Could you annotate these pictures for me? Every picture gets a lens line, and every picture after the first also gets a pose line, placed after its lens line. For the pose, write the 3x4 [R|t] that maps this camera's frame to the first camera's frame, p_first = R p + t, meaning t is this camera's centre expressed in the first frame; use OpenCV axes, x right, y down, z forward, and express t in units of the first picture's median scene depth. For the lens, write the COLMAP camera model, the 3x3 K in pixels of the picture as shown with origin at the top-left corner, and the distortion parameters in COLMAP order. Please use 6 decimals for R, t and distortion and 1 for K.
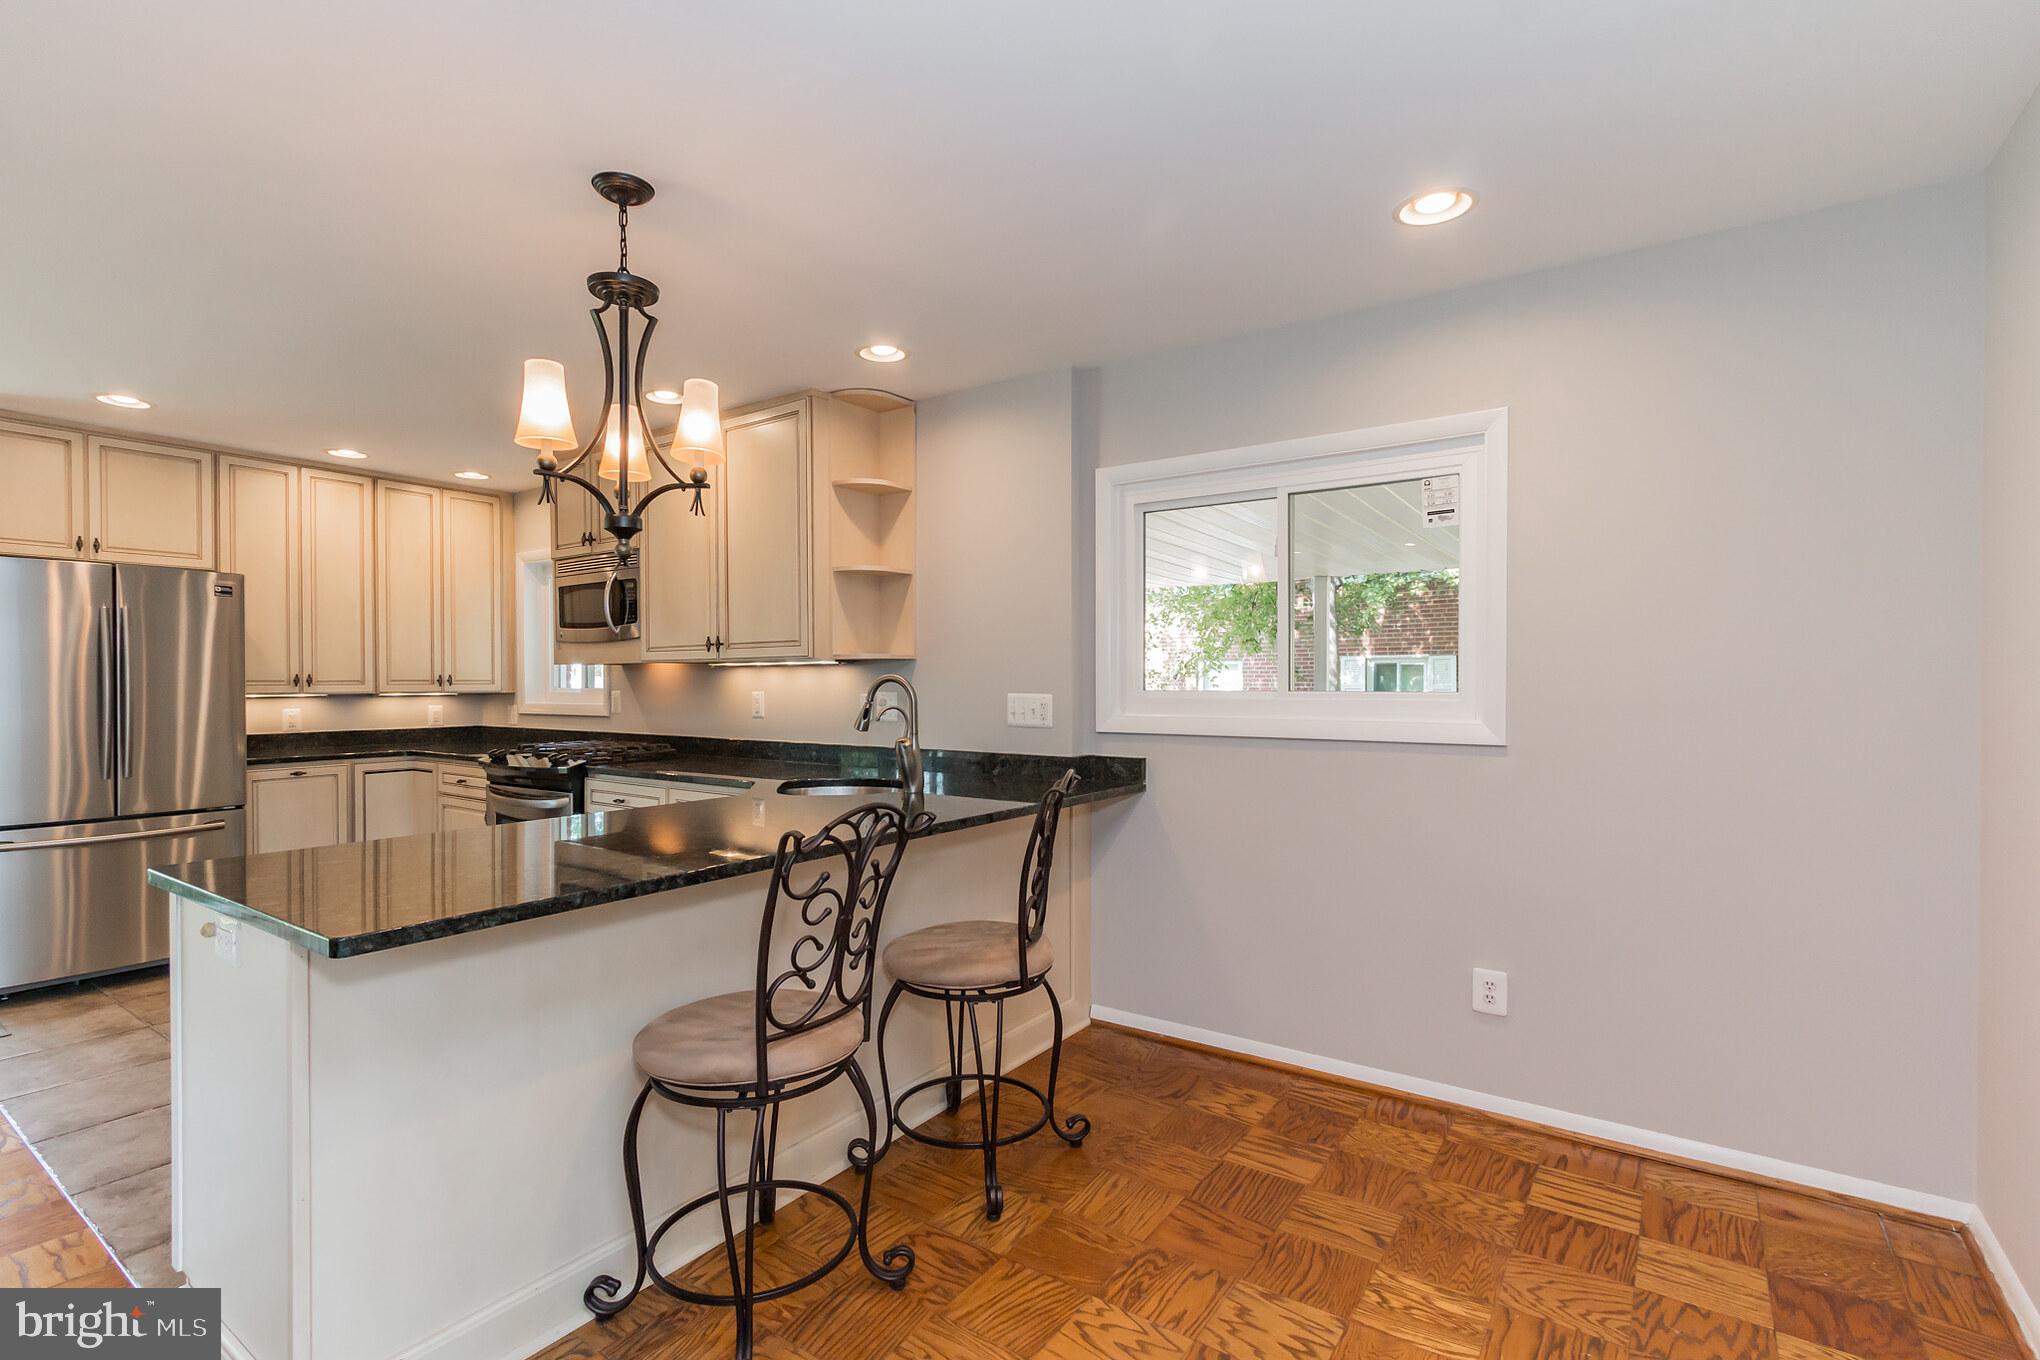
lens RADIAL K [[960.6, 0, 1023.1], [0, 960.6, 691.4], [0, 0, 1]] dist [0.000249, -0.000036]
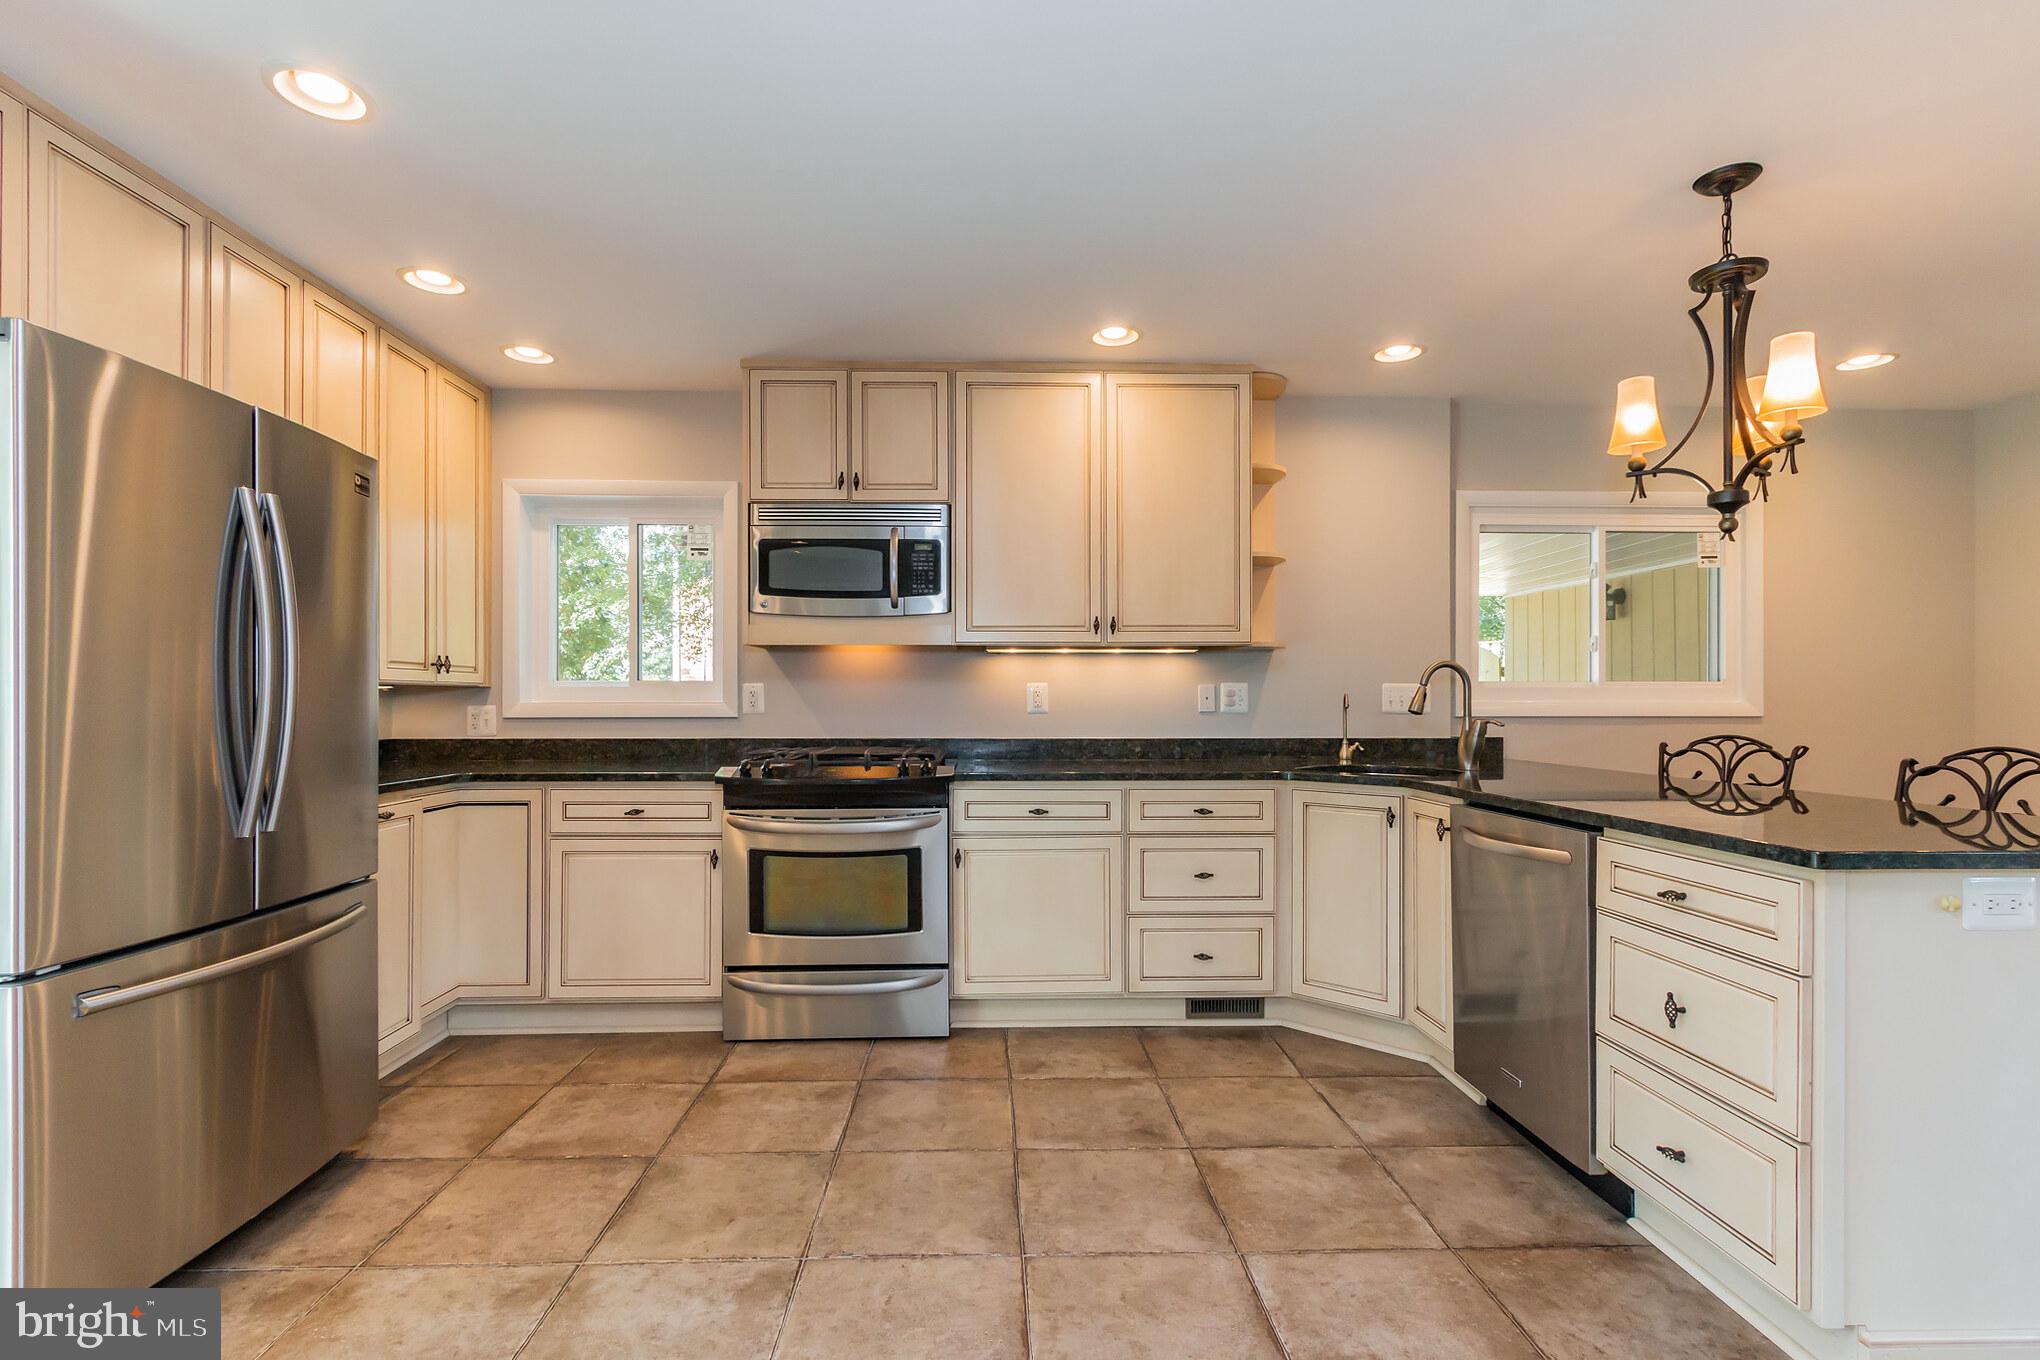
lens RADIAL K [[948.2, 0, 1008.5], [0, 948.2, 698.3], [0, 0, 1]] dist [0.003280, -0.000316]
pose [[0.794342, 0.003318, 0.607461, -0.854479], [0.004200, 0.999931, -0.010954, 0.024380], [-0.607456, 0.011253, 0.794274, 0.341287]]
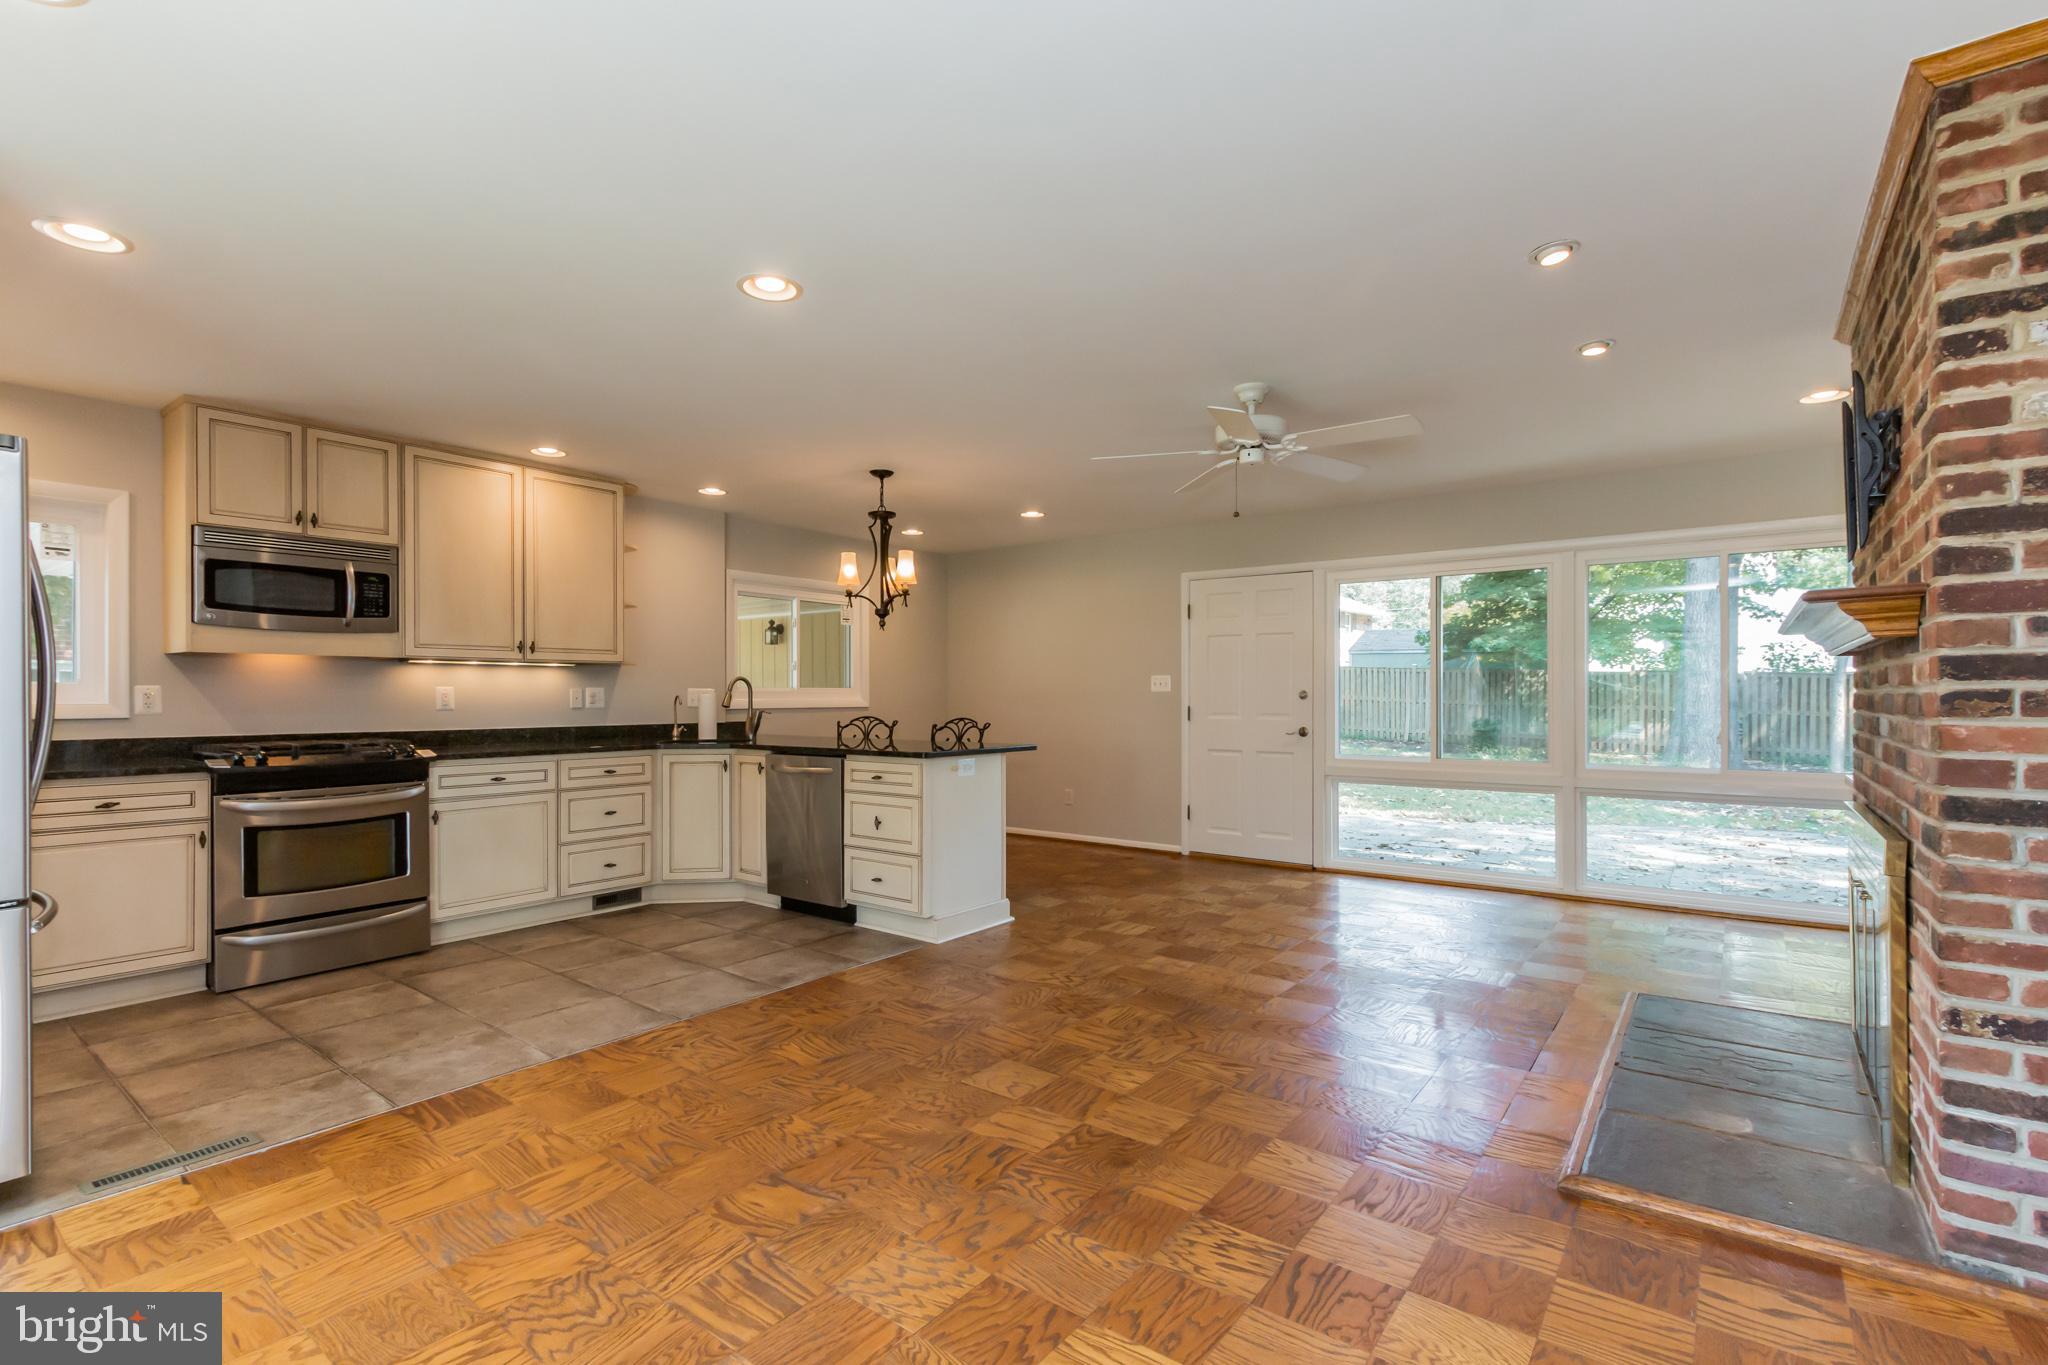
lens RADIAL K [[927.9, 0, 1028.8], [0, 927.9, 695.2], [0, 0, 1]] dist [0.001253, 0.000218]
pose [[0.019049, 0.002707, 0.999815, -1.402668], [0.011199, 0.999933, -0.002921, 0.021438], [-0.999756, 0.011253, 0.019018, 0.307605]]
